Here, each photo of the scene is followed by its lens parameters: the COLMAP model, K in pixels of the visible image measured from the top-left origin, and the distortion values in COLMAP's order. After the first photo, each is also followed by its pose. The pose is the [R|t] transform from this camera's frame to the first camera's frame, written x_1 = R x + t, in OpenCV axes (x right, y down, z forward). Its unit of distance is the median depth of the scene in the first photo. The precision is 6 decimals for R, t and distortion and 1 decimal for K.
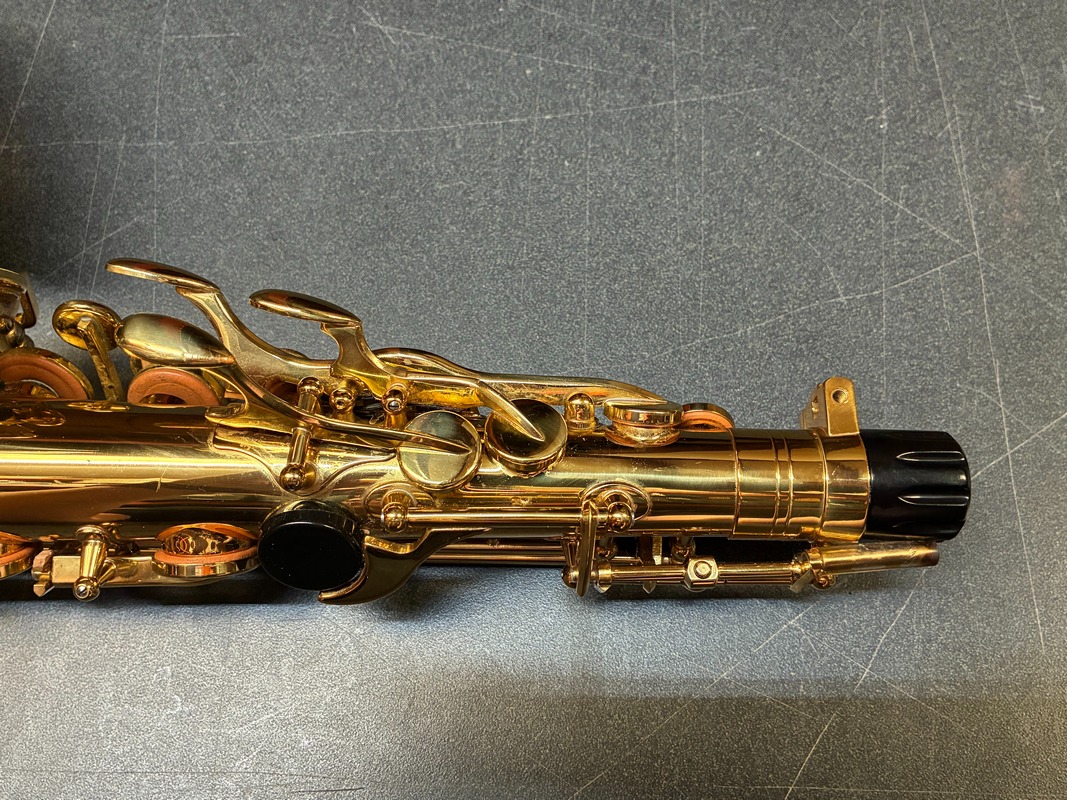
lens RADIAL K [[972.0, 0, 539.6], [0, 972.0, 396.8], [0, 0, 1]] dist [0.026118, 0.000000]
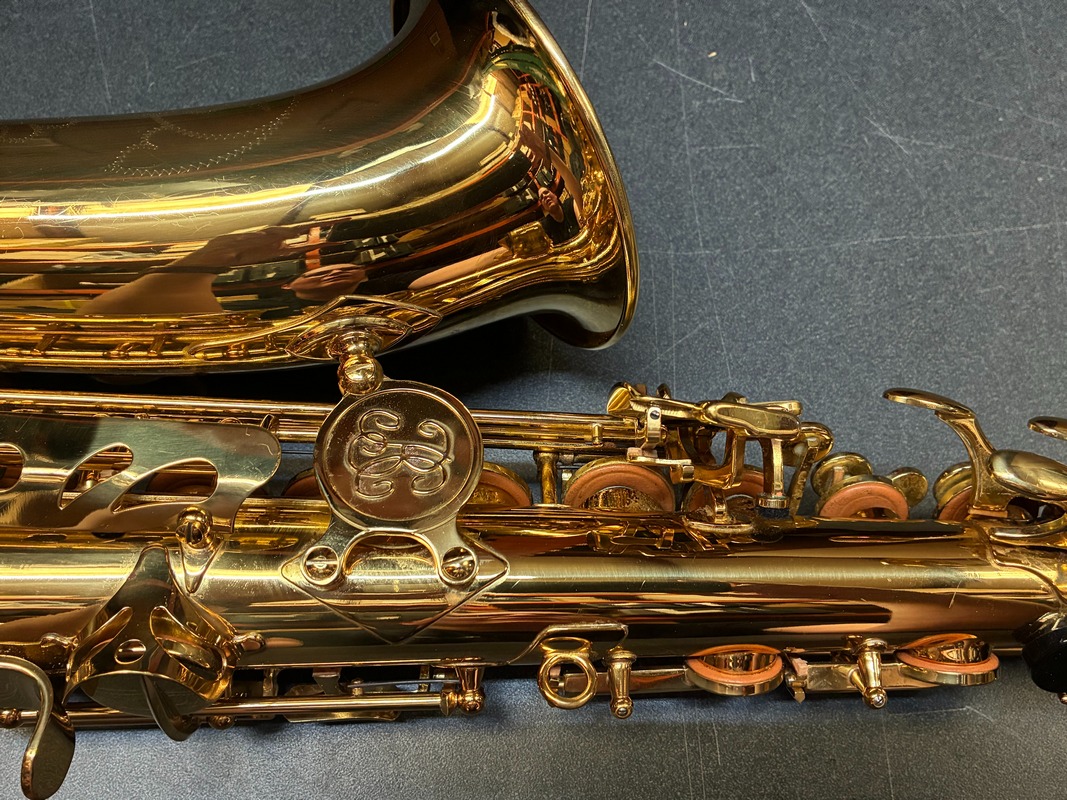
lens RADIAL K [[972.0, 0, 529.2], [0, 972.0, 407.0], [0, 0, 1]] dist [0.026118, 0.000000]
pose [[0.998753, -0.015004, 0.047611, -0.628976], [0.015518, 0.999825, -0.010441, -0.082832], [-0.047446, 0.011166, 0.998811, -0.040728]]
